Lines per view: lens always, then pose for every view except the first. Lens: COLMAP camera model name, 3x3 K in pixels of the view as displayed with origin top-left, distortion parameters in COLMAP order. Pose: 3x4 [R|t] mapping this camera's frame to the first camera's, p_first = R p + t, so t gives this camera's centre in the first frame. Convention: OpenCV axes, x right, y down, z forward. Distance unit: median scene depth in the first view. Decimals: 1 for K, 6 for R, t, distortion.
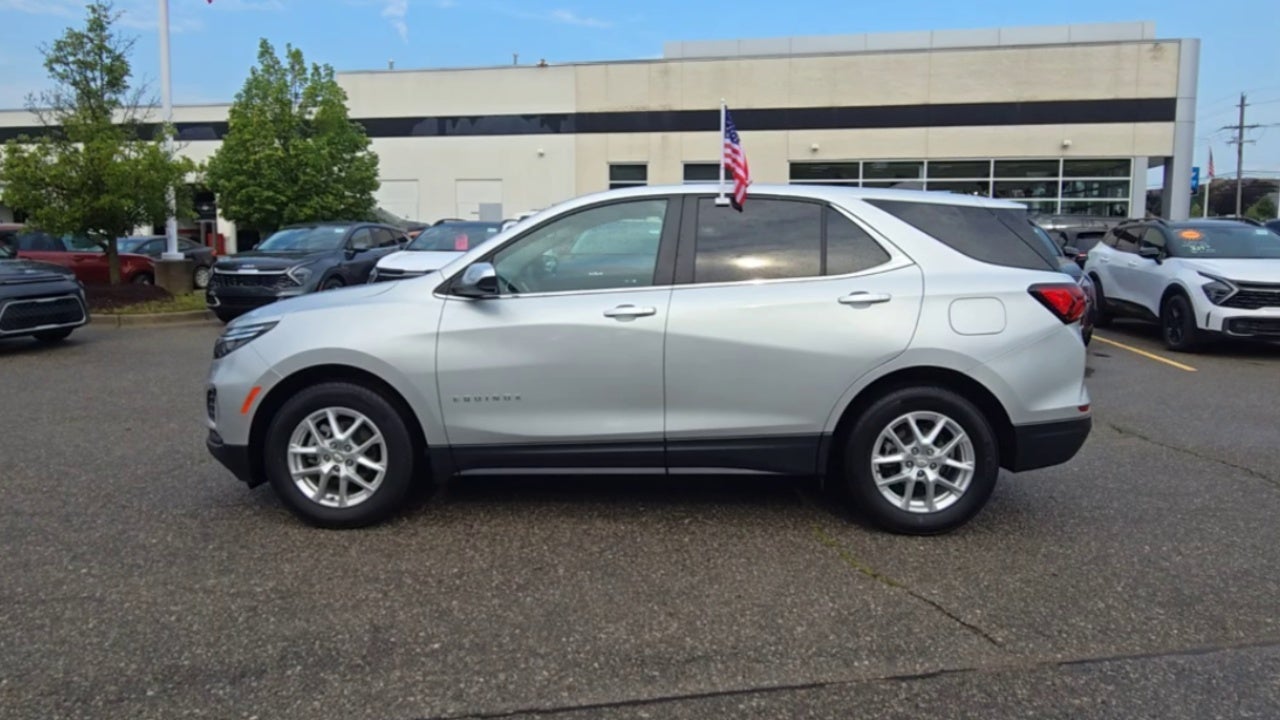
lens RADIAL K [[750.1, 0, 633.9], [0, 750.1, 311.7], [0, 0, 1]] dist [0.011144, -0.001926]
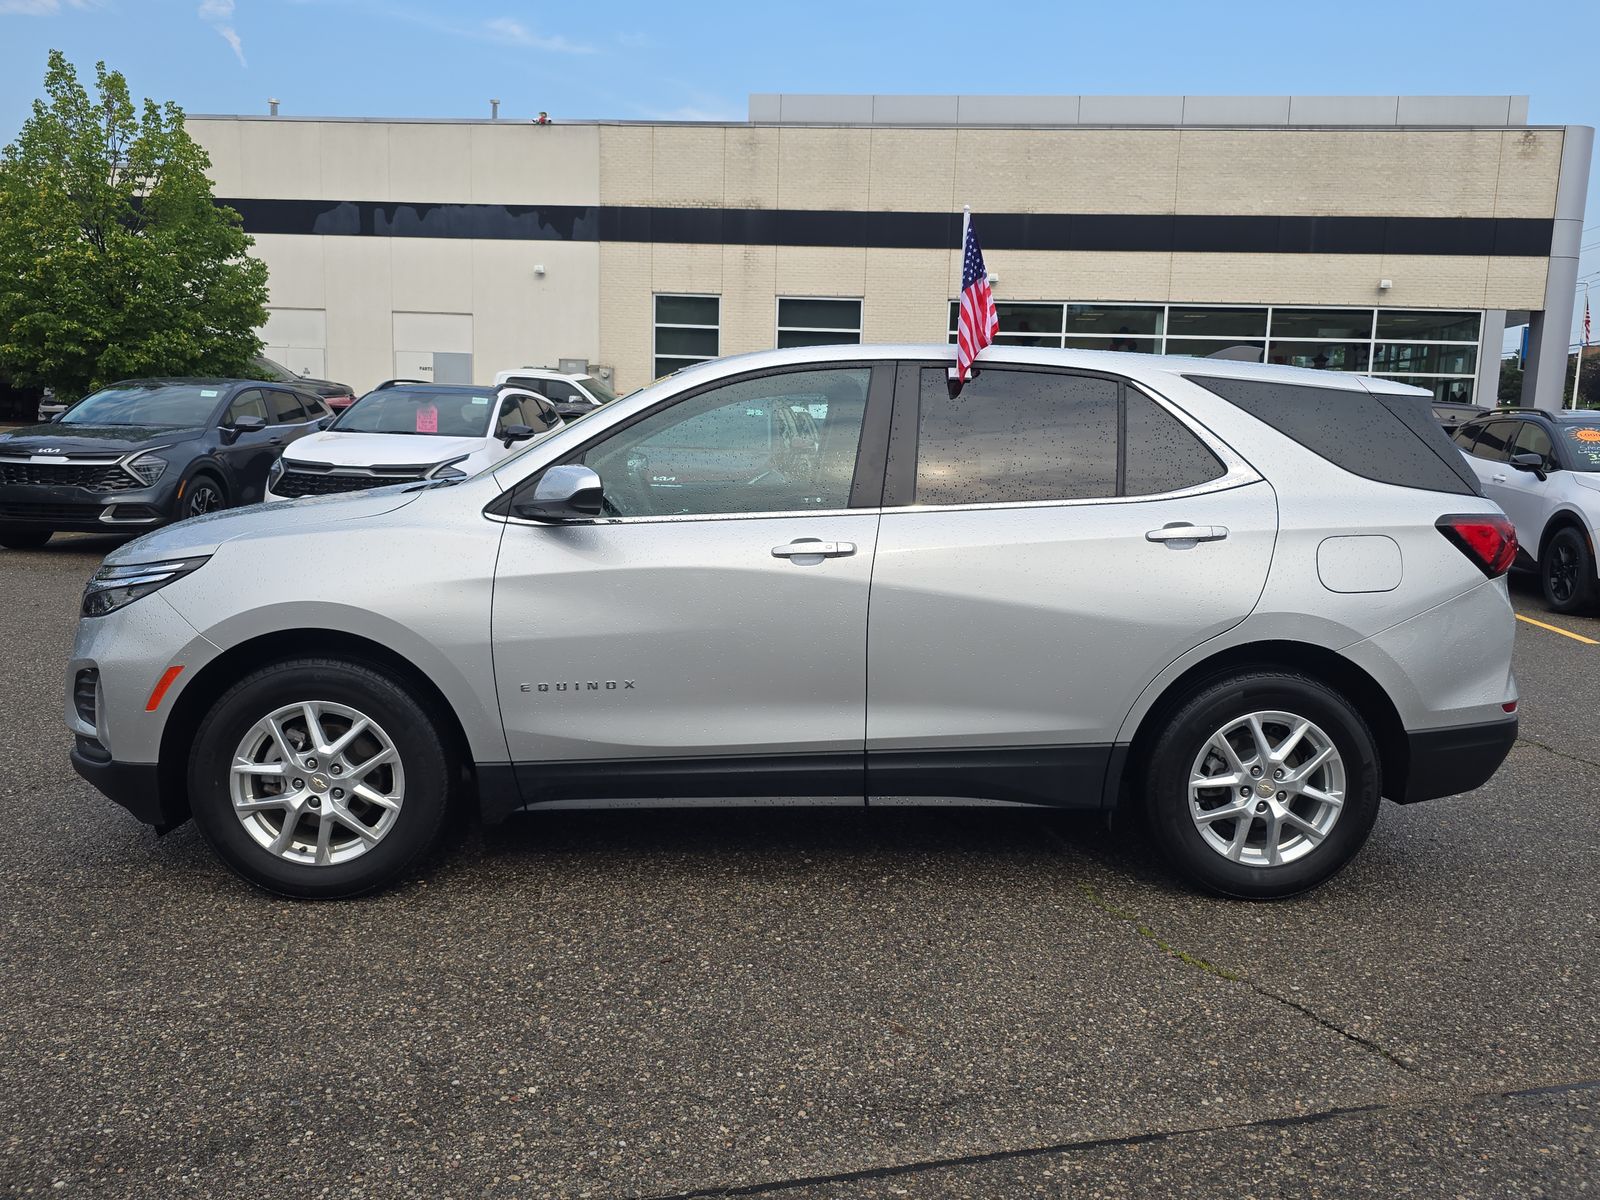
lens RADIAL K [[1205.9, 0, 800.0], [0, 1205.9, 600.0], [0, 0, 1]] dist [0.043469, -0.028590]
pose [[0.995790, 0.010294, 0.091086, -0.104647], [-0.014921, 0.998625, 0.050255, -0.007433], [-0.090443, -0.051402, 0.994574, 0.008342]]
